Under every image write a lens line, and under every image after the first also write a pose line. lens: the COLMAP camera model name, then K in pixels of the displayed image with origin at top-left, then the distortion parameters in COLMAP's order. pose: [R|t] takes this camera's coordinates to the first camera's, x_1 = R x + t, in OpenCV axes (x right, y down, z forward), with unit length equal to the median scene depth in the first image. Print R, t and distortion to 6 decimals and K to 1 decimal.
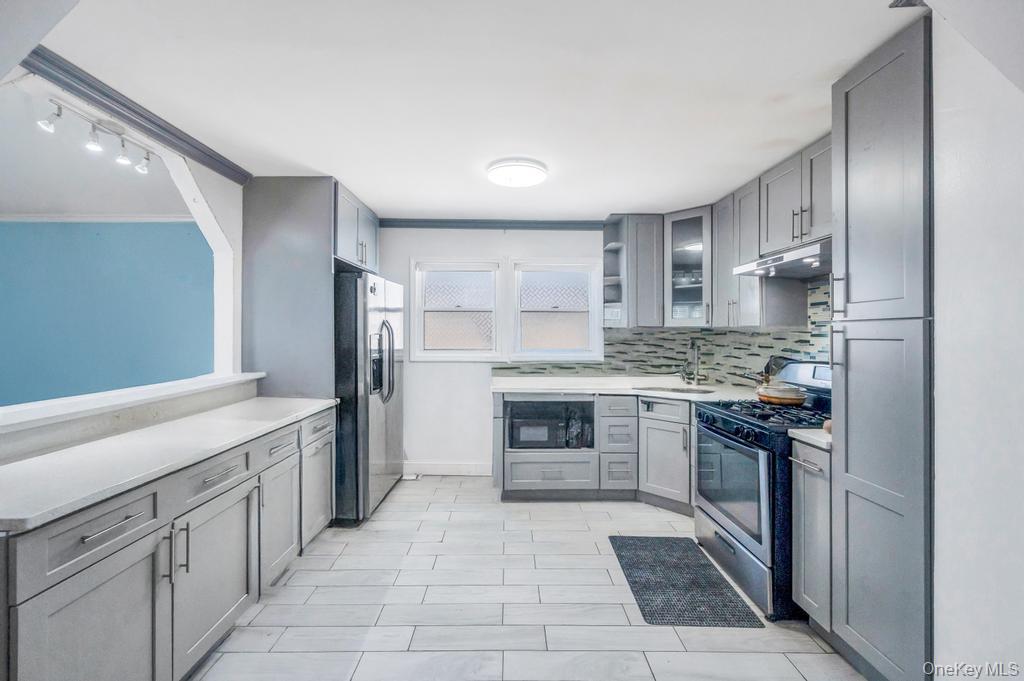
lens RADIAL K [[423.7, 0, 511.5], [0, 423.7, 333.9], [0, 0, 1]] dist [-0.000513, -0.000041]
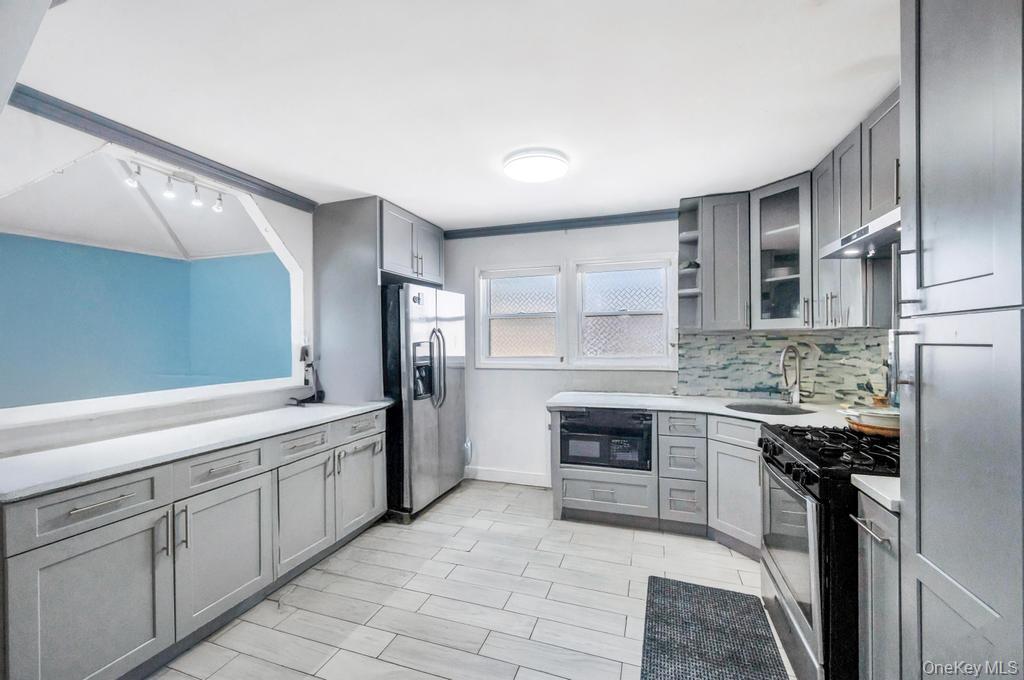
lens RADIAL K [[416.0, 0, 510.8], [0, 416.0, 344.6], [0, 0, 1]] dist [0.000184, 0.000010]
pose [[0.942201, -0.006990, -0.334975, 0.246058], [0.010193, 0.999918, 0.007805, 0.000884], [0.334892, -0.010769, 0.942195, 0.117572]]
